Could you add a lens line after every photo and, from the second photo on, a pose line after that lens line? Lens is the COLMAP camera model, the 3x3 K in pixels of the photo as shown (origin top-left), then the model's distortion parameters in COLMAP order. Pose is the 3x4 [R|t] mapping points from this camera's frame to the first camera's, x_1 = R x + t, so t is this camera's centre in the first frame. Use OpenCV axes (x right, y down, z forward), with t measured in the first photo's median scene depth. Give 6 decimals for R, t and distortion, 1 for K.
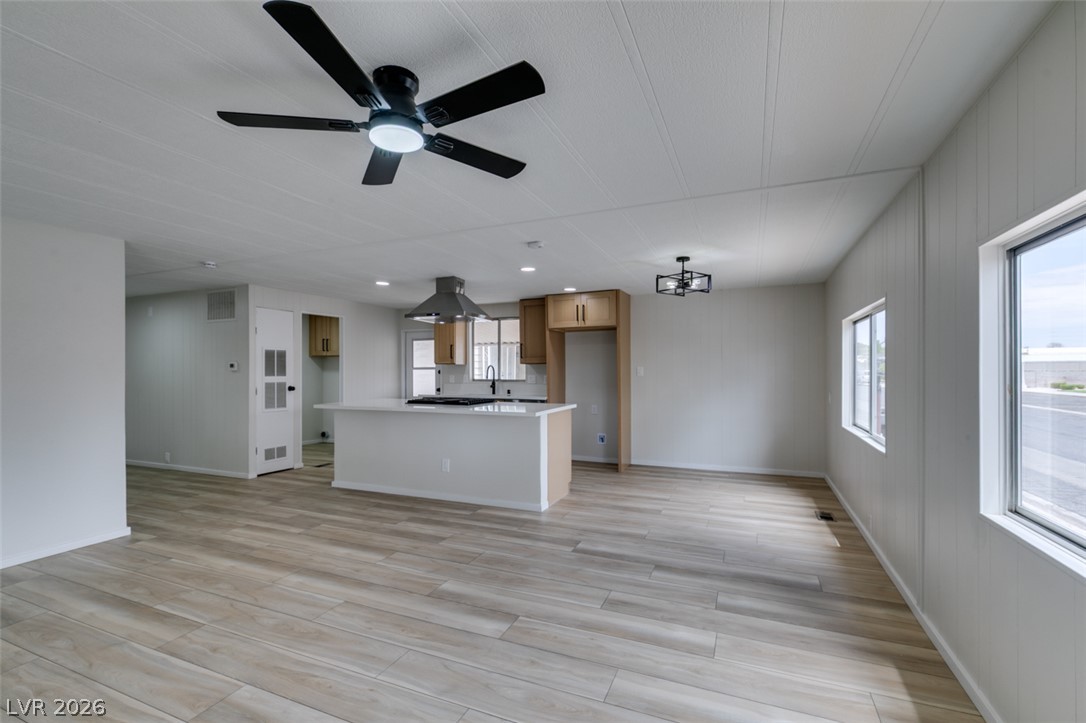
lens RADIAL K [[486.3, 0, 541.1], [0, 486.3, 370.3], [0, 0, 1]] dist [-0.005255, -0.000306]
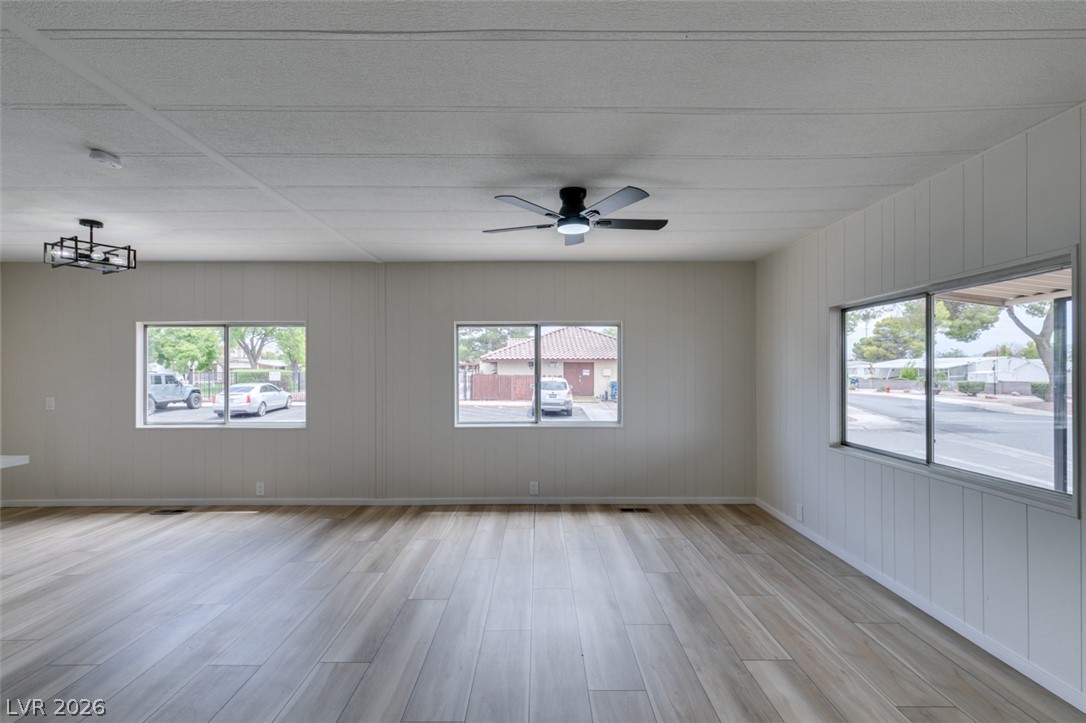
lens RADIAL K [[490.5, 0, 543.0], [0, 490.5, 361.5], [0, 0, 1]] dist [0.002031, -0.000117]
pose [[-0.405355, 0.014937, 0.914037, -0.658548], [0.004792, 0.999887, -0.014215, -0.002374], [-0.914147, -0.001382, -0.405381, 0.657992]]
